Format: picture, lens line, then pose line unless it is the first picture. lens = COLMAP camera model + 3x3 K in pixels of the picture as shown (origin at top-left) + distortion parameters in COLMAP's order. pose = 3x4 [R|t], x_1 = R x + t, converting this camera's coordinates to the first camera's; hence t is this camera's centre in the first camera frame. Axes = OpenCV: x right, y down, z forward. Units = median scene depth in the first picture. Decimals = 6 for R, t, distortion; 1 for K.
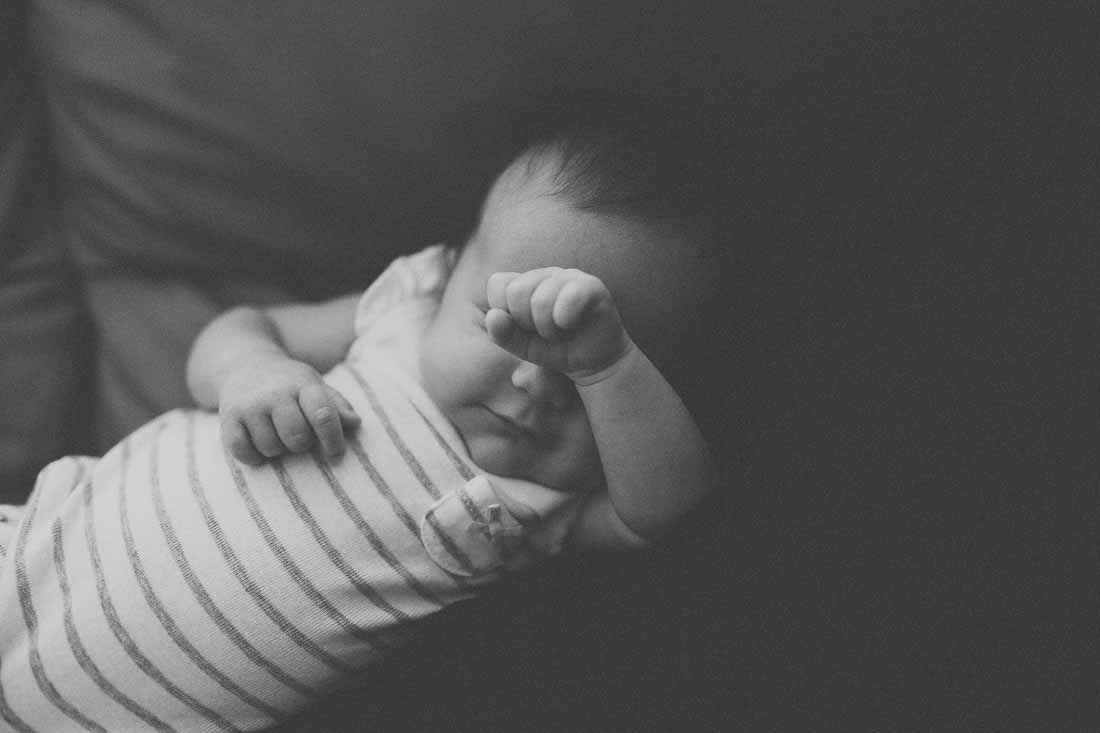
lens RADIAL K [[1139.7, 0, 505.4], [0, 1139.7, 364.4], [0, 0, 1]] dist [0.007599, 0.320204]
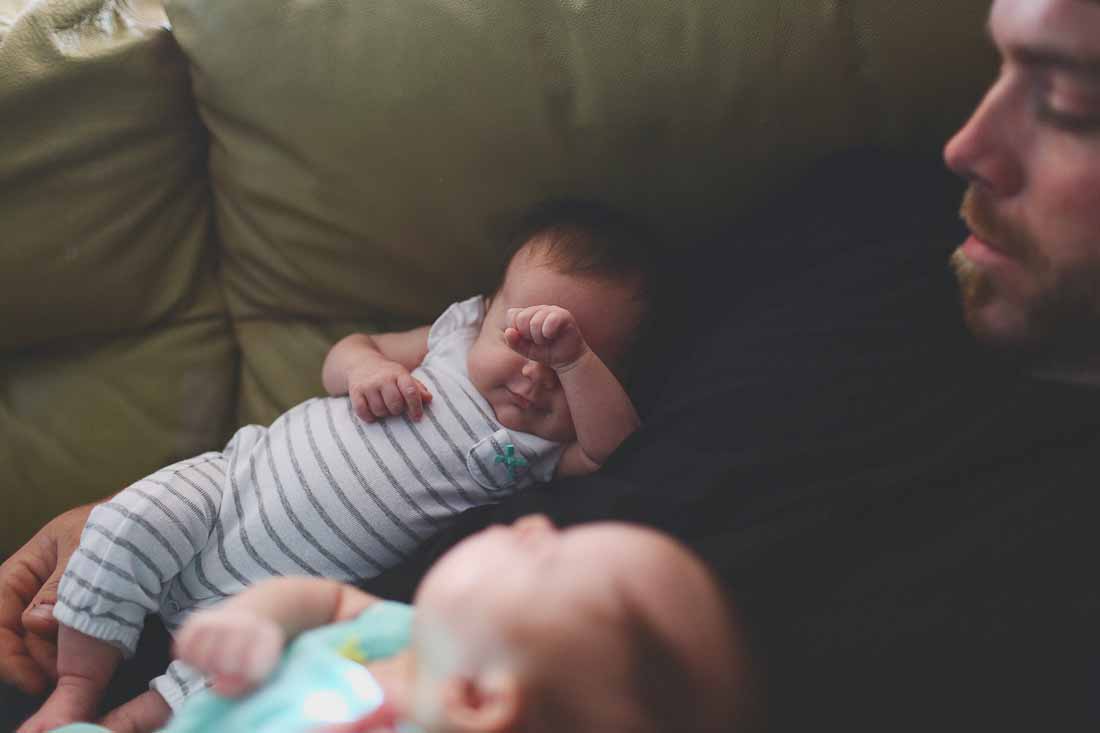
lens RADIAL K [[1099.6, 0, 550.0], [0, 1099.6, 366.5], [0, 0, 1]] dist [-0.003126, 0.000343]
pose [[0.999932, 0.003702, 0.011026, 0.030915], [-0.003027, 0.998154, -0.060661, 0.104976], [-0.011231, 0.060624, 0.998098, -0.646960]]
